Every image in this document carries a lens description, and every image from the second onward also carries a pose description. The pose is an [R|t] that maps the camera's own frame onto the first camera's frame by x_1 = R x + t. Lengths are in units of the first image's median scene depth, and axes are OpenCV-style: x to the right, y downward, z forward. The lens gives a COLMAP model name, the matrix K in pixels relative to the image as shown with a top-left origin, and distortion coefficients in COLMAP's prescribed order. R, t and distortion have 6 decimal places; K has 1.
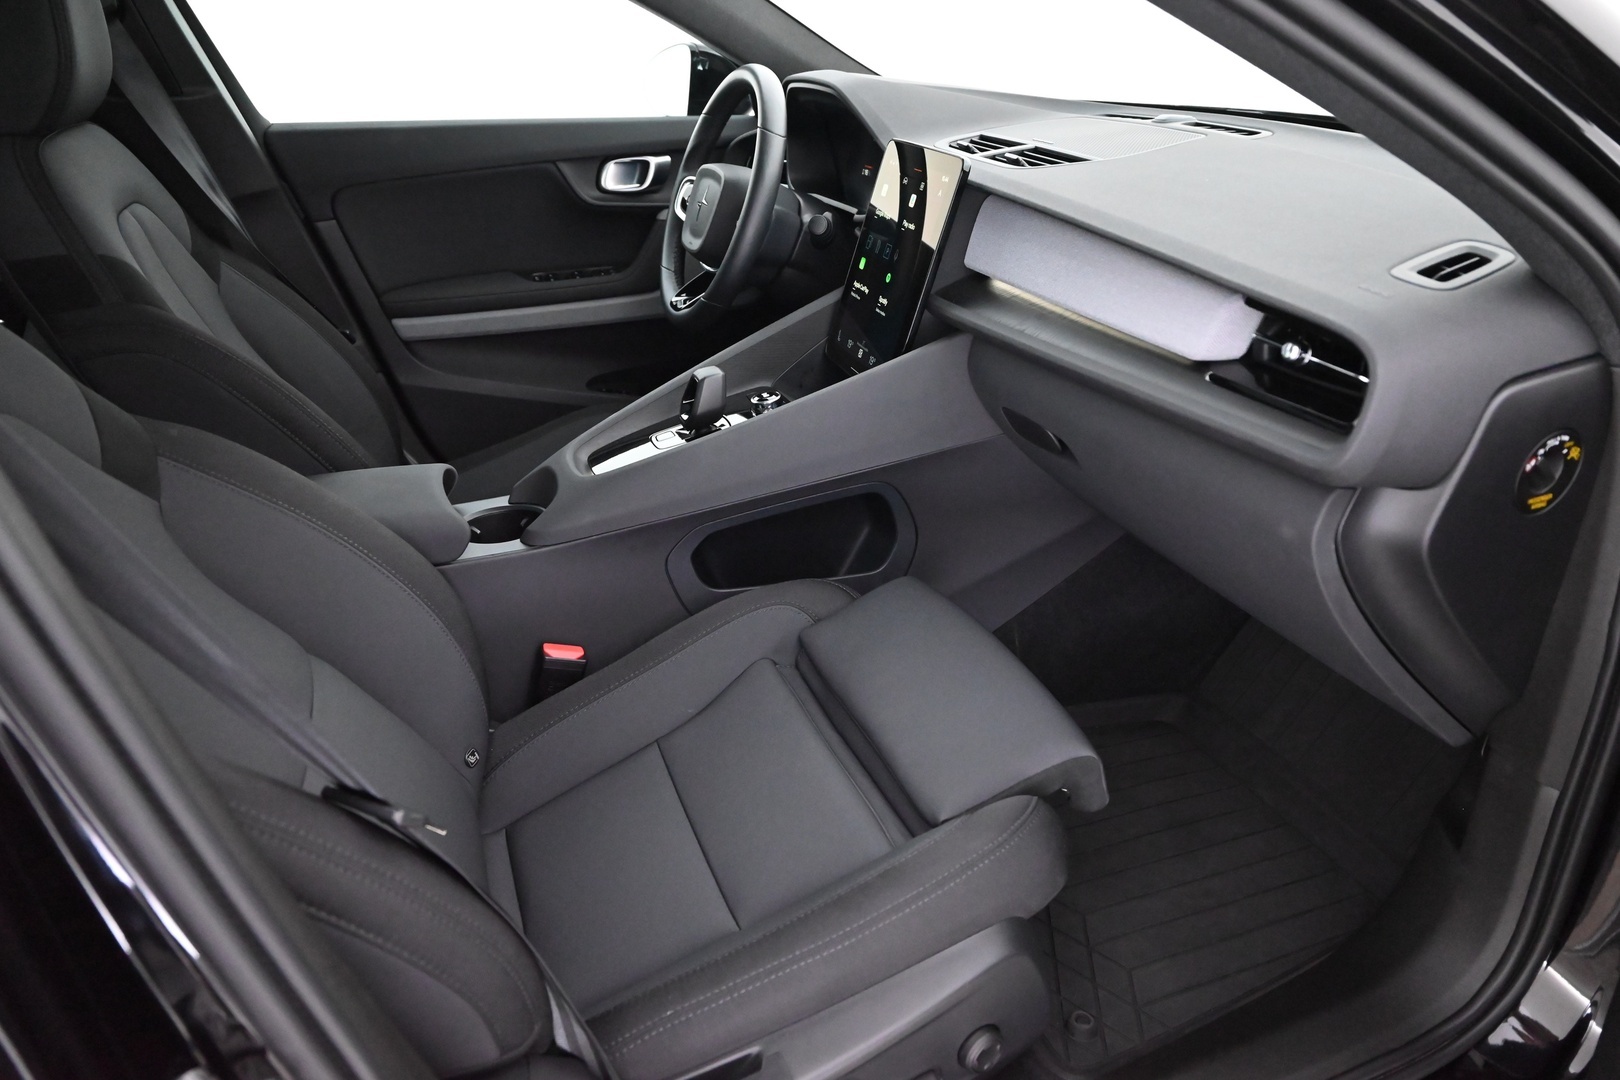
lens RADIAL K [[1086.1, 0, 808.8], [0, 1086.1, 521.0], [0, 0, 1]] dist [0.019112, -0.001924]
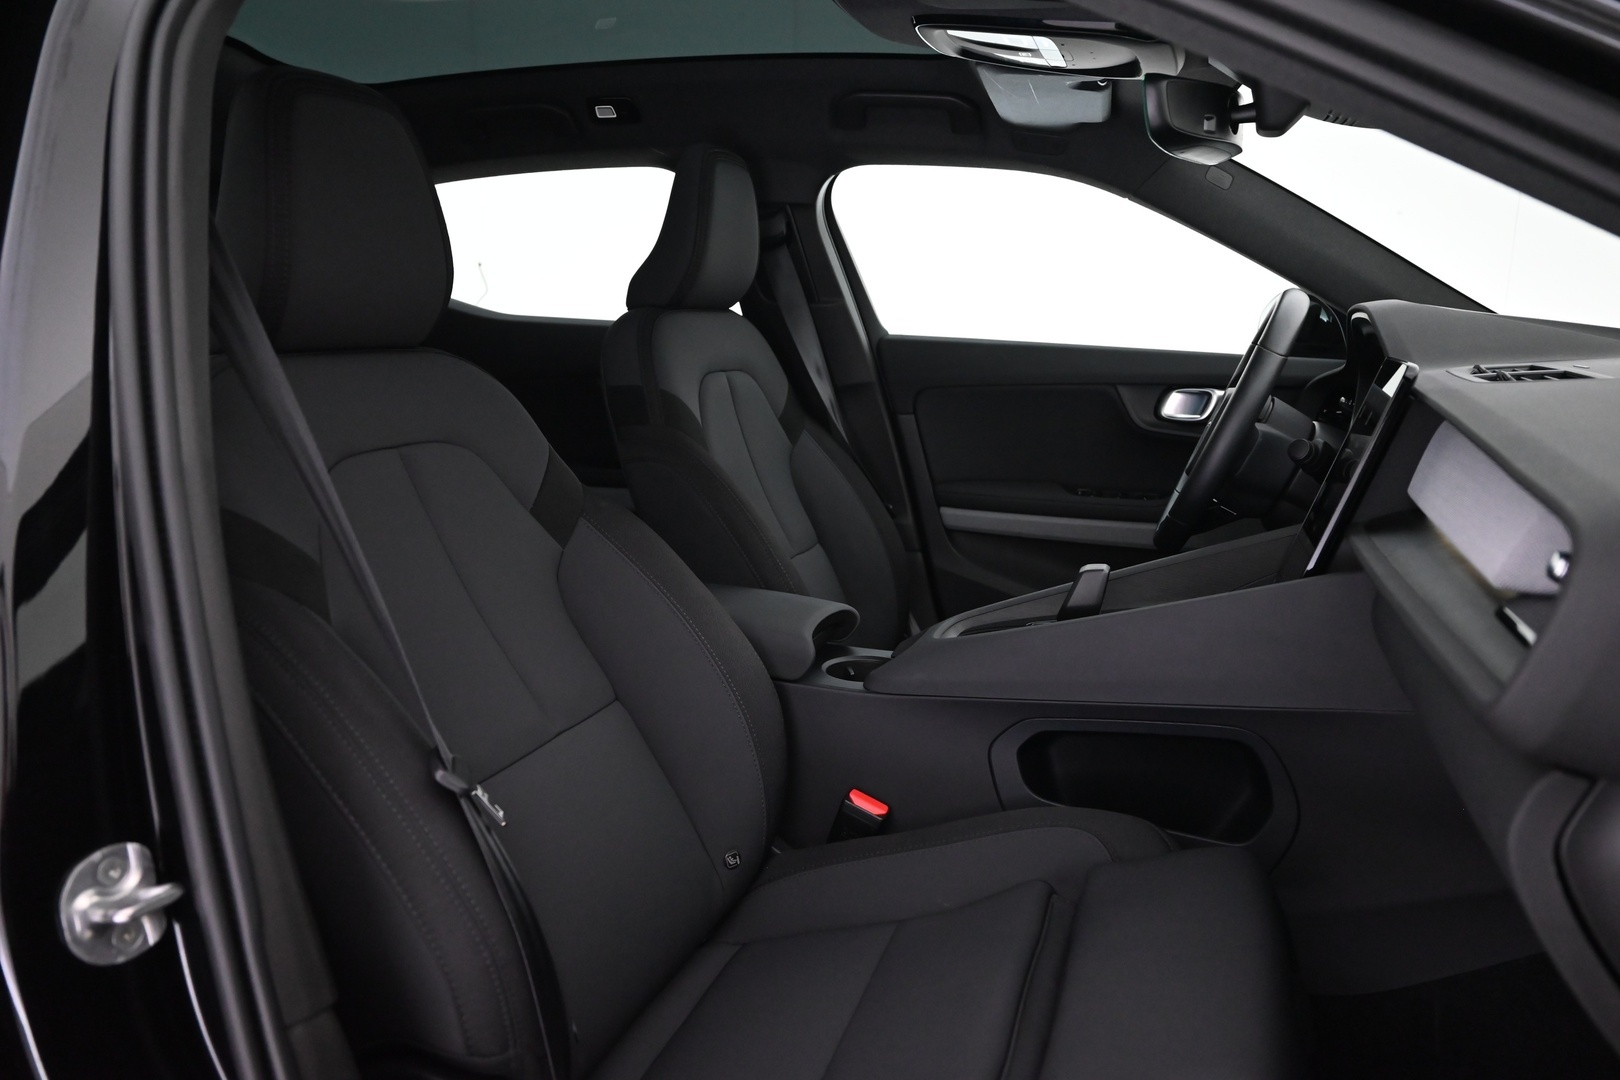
lens RADIAL K [[1086.1, 0, 808.8], [0, 1086.1, 521.0], [0, 0, 1]] dist [0.019112, -0.001924]
pose [[0.765704, 0.155639, -0.624078, 0.221251], [-0.304341, 0.942460, -0.138368, 0.022113], [0.566633, 0.295881, 0.769013, 0.094642]]
